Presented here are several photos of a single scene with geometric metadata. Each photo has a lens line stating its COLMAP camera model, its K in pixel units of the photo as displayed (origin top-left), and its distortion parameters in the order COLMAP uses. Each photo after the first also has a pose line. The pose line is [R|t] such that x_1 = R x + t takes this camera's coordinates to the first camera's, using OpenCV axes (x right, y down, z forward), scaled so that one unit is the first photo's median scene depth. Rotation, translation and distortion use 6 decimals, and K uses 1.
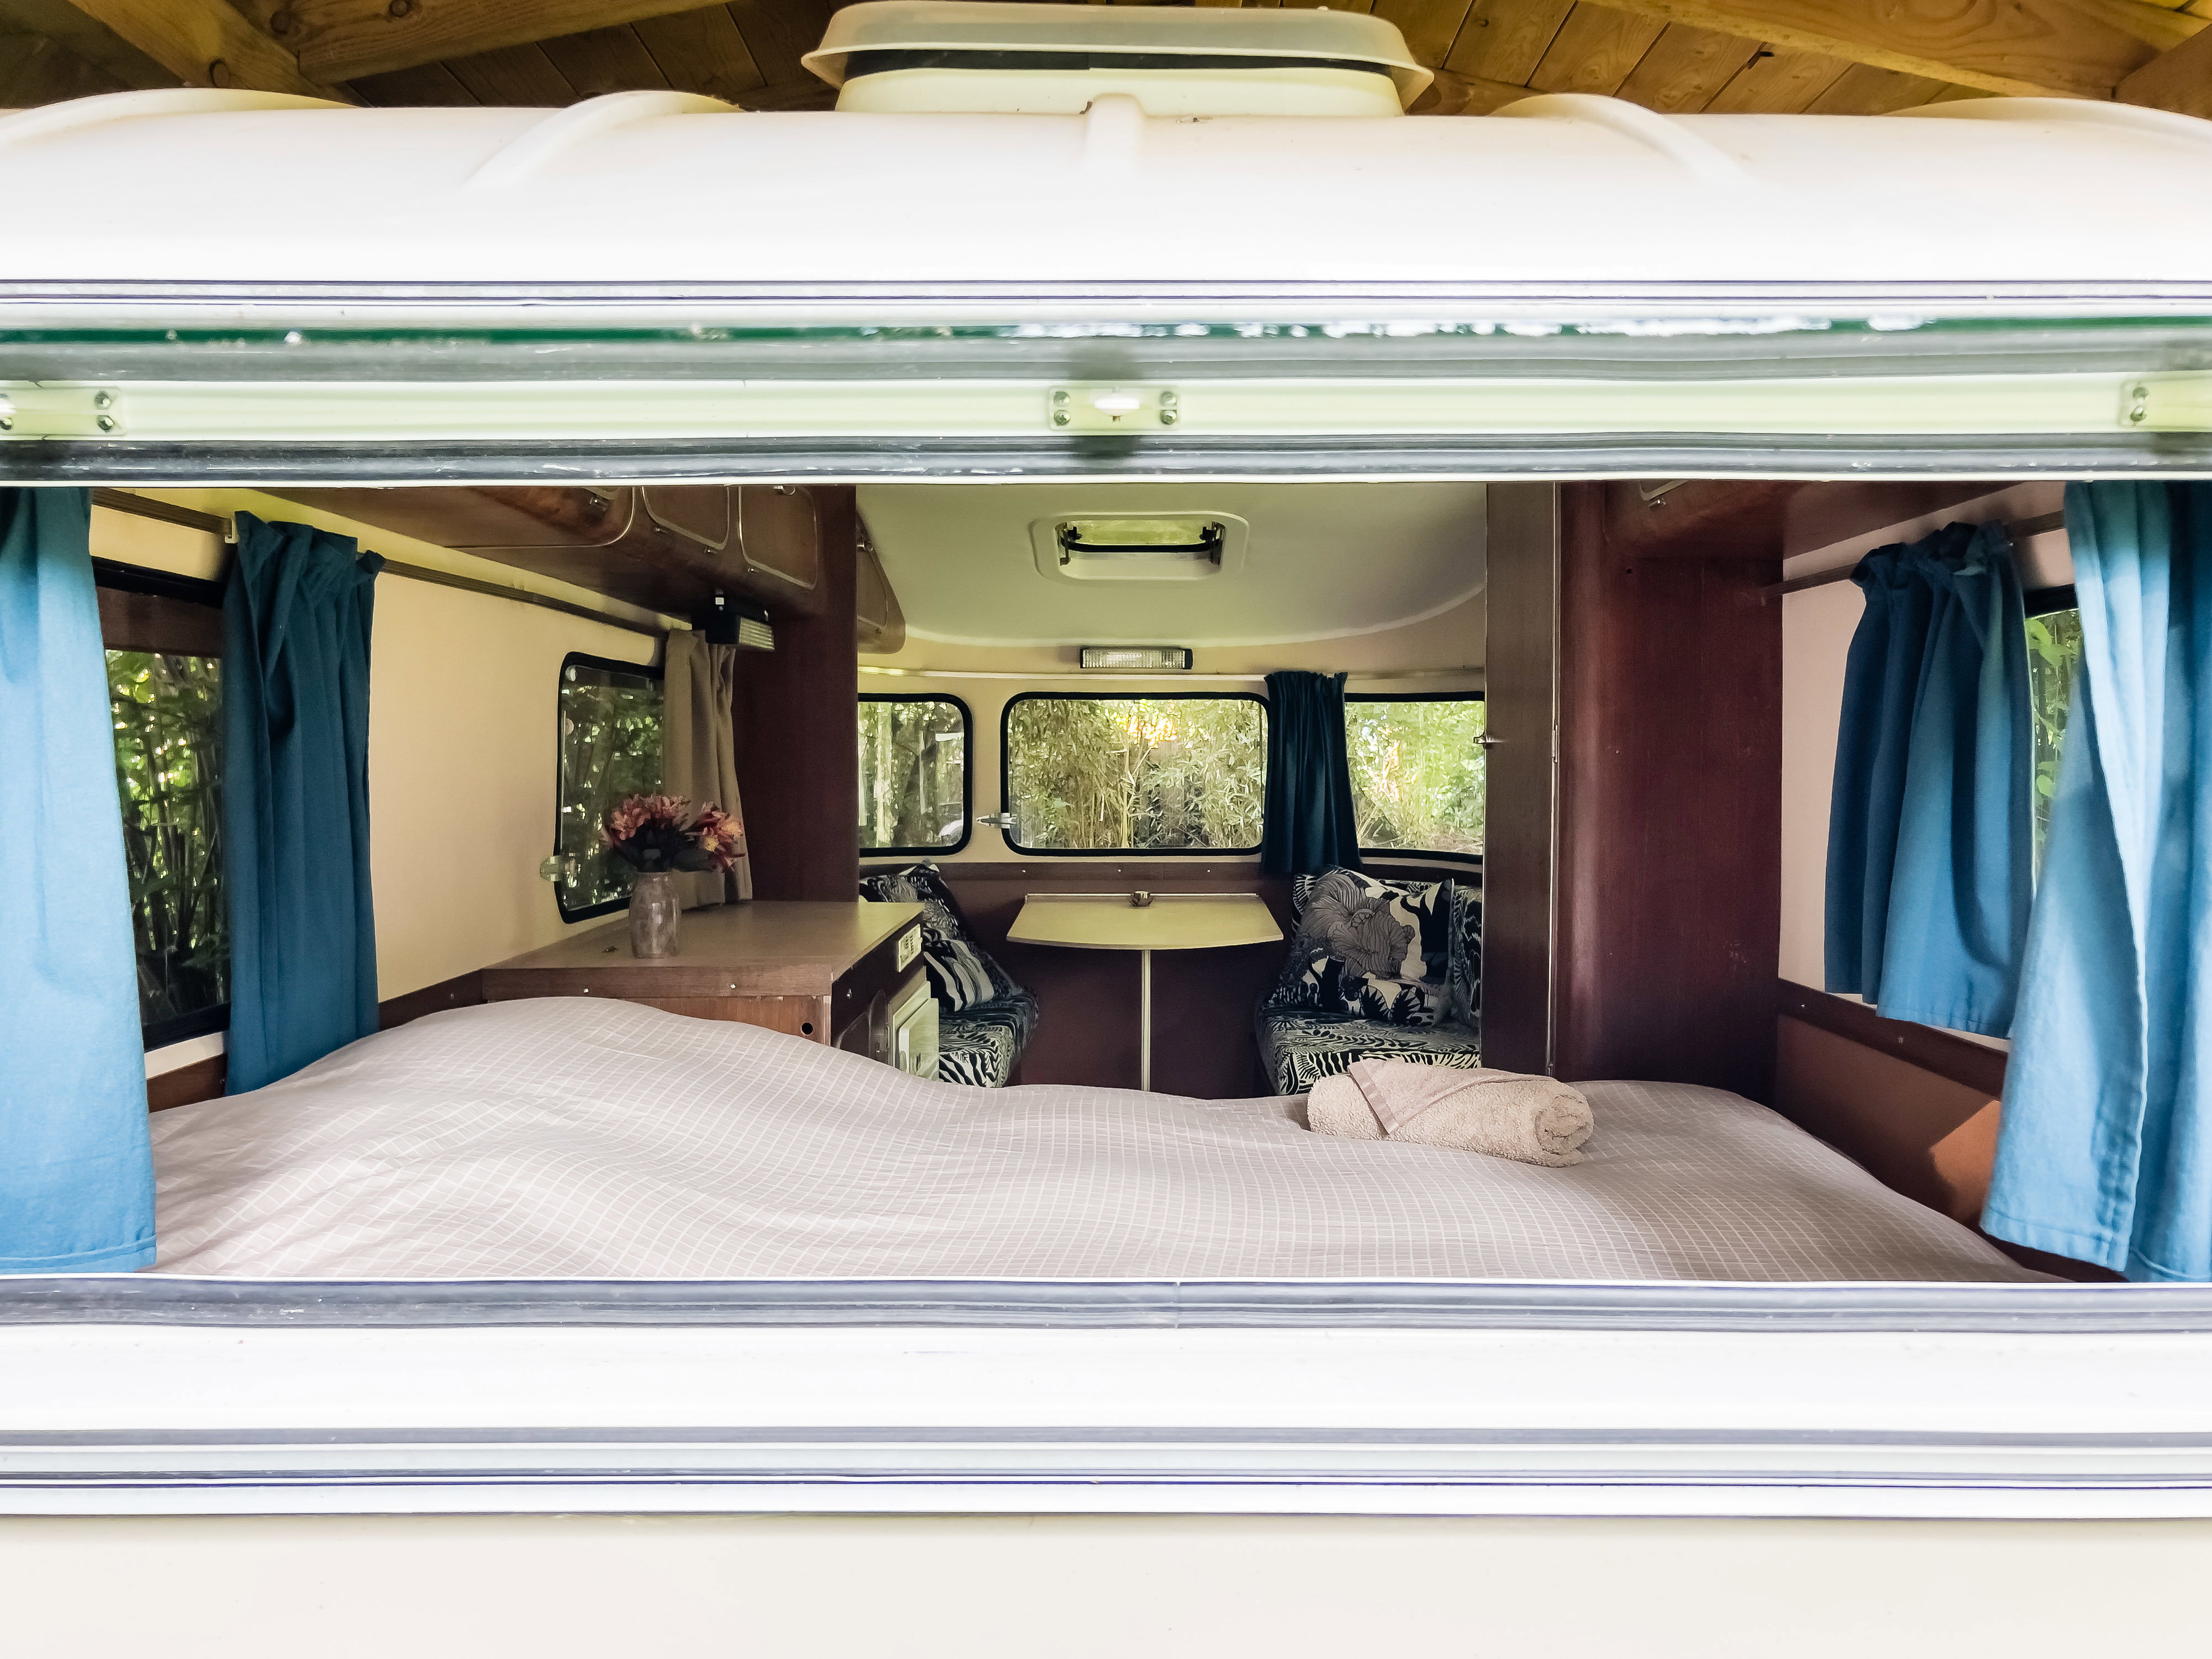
lens RADIAL K [[1731.2, 0, 1104.1], [0, 1731.2, 832.7], [0, 0, 1]] dist [-0.002617, -0.001554]
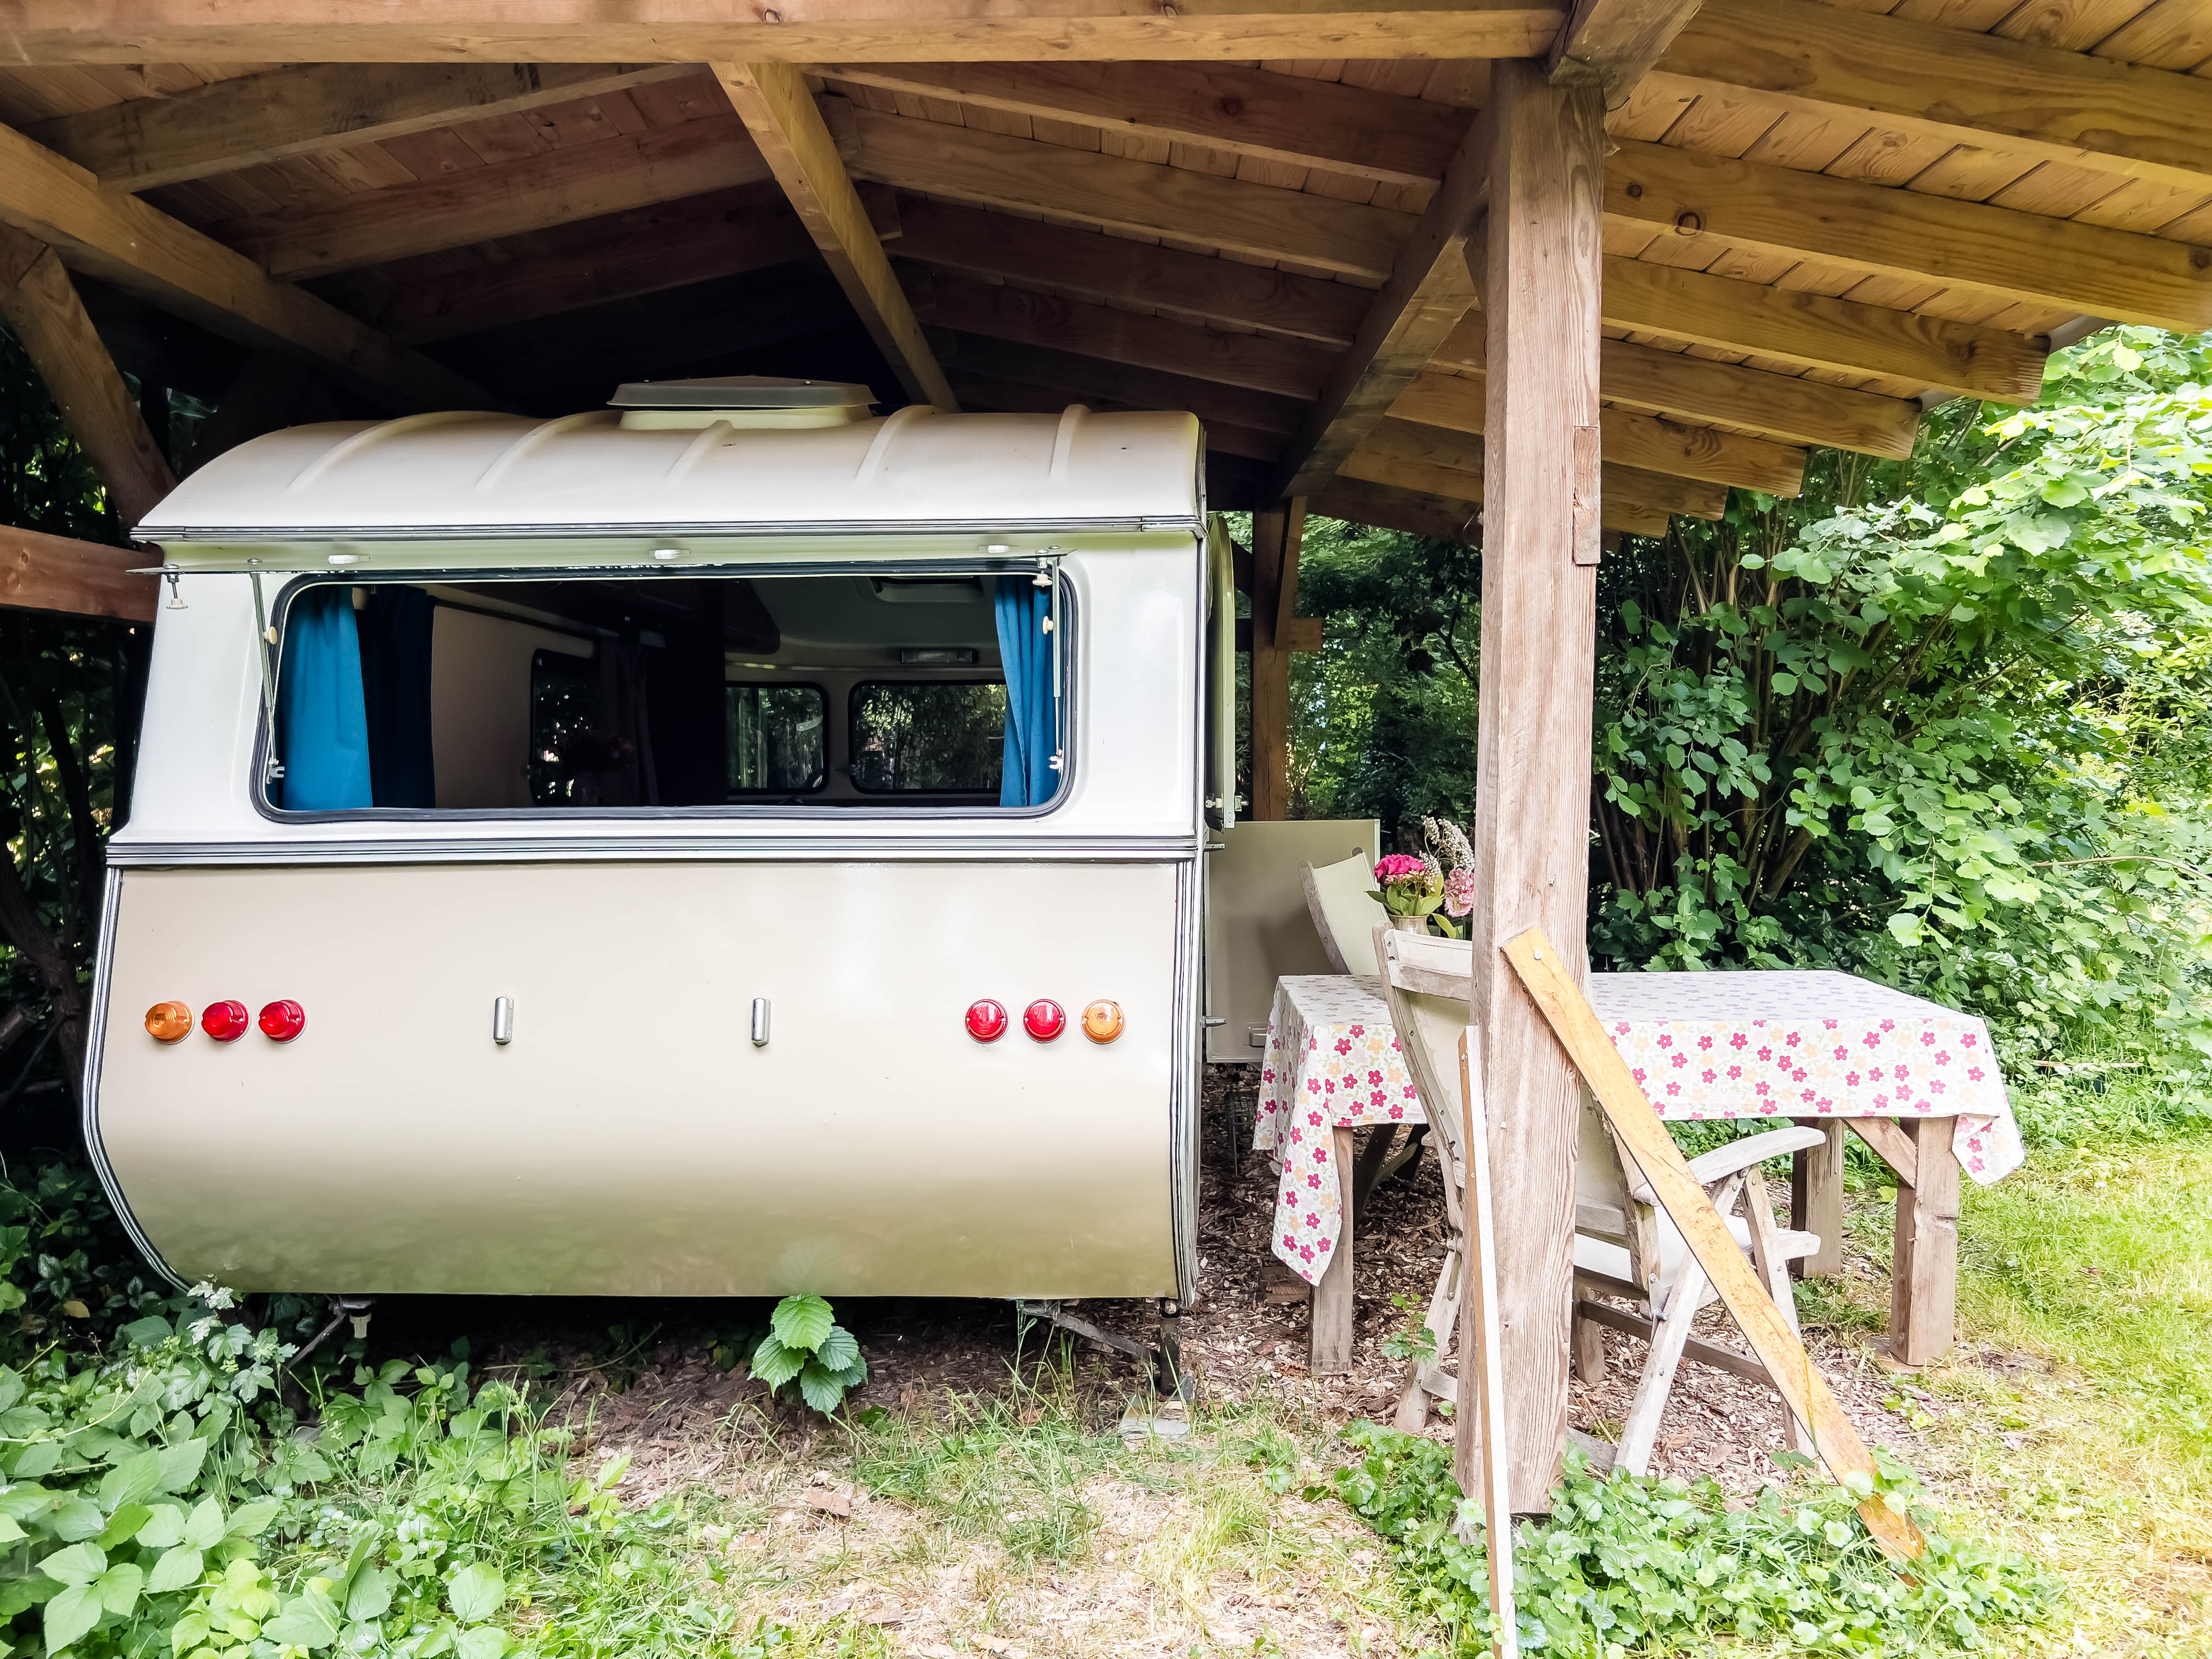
lens RADIAL K [[1731.2, 0, 1107.2], [0, 1731.2, 839.3], [0, 0, 1]] dist [-0.002617, -0.001554]
pose [[0.999859, -0.009917, -0.013566, 0.254727], [0.009806, 0.999918, -0.008221, 0.095443], [0.013646, 0.008087, 0.999874, -0.650845]]
